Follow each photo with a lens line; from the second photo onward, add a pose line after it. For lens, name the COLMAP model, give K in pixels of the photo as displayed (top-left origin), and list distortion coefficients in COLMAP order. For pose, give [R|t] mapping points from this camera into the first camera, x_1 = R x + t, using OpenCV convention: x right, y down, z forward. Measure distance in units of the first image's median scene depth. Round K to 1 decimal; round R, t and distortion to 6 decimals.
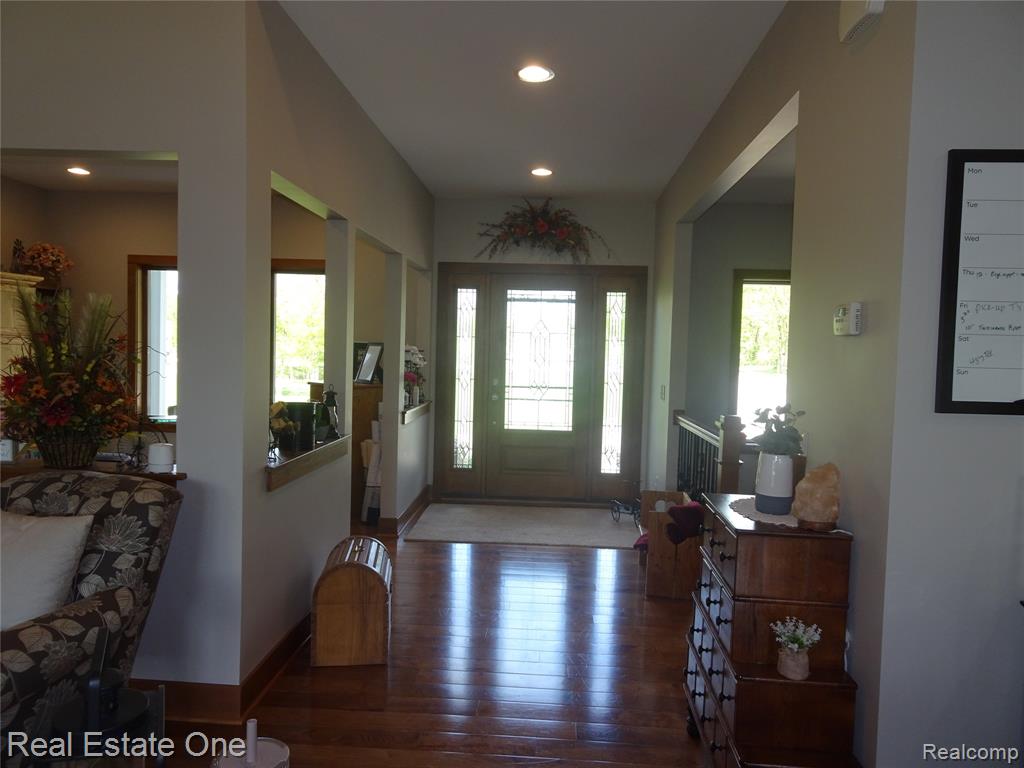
lens RADIAL K [[732.8, 0, 510.9], [0, 732.8, 385.9], [0, 0, 1]] dist [0.015153, -0.006291]
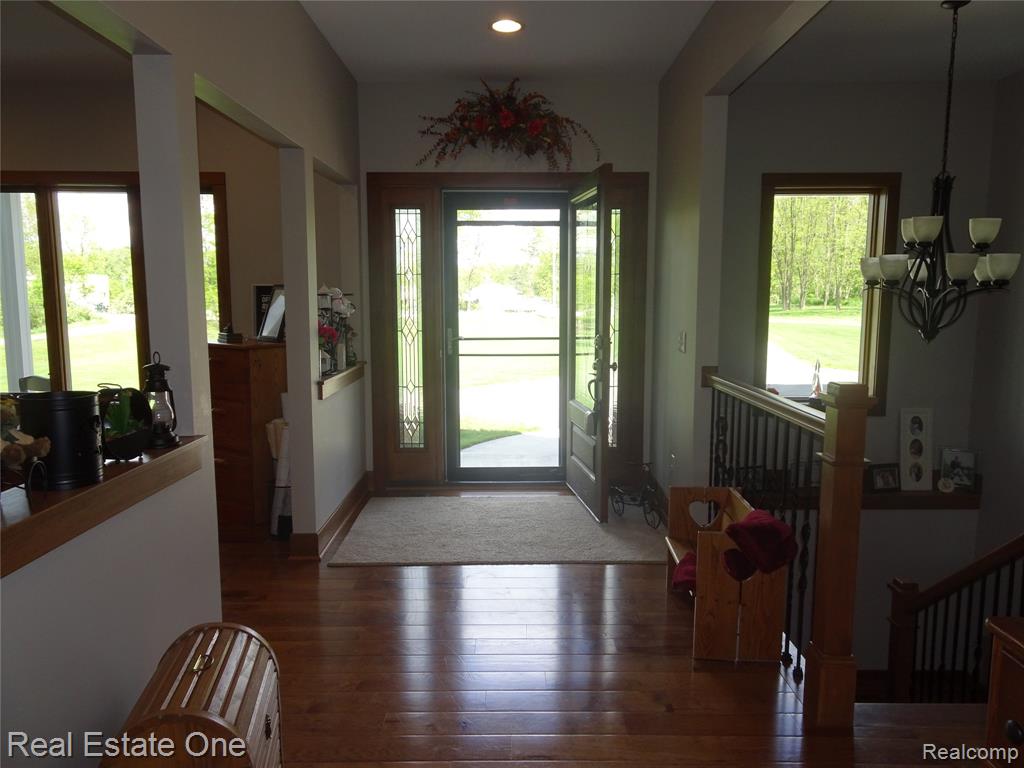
lens RADIAL K [[732.8, 0, 511.8], [0, 732.8, 387.9], [0, 0, 1]] dist [0.015153, -0.006291]
pose [[0.997707, -0.035107, 0.057861, -0.004127], [0.030635, 0.996603, 0.076450, -0.005659], [-0.060348, -0.074502, 0.995393, 0.253061]]
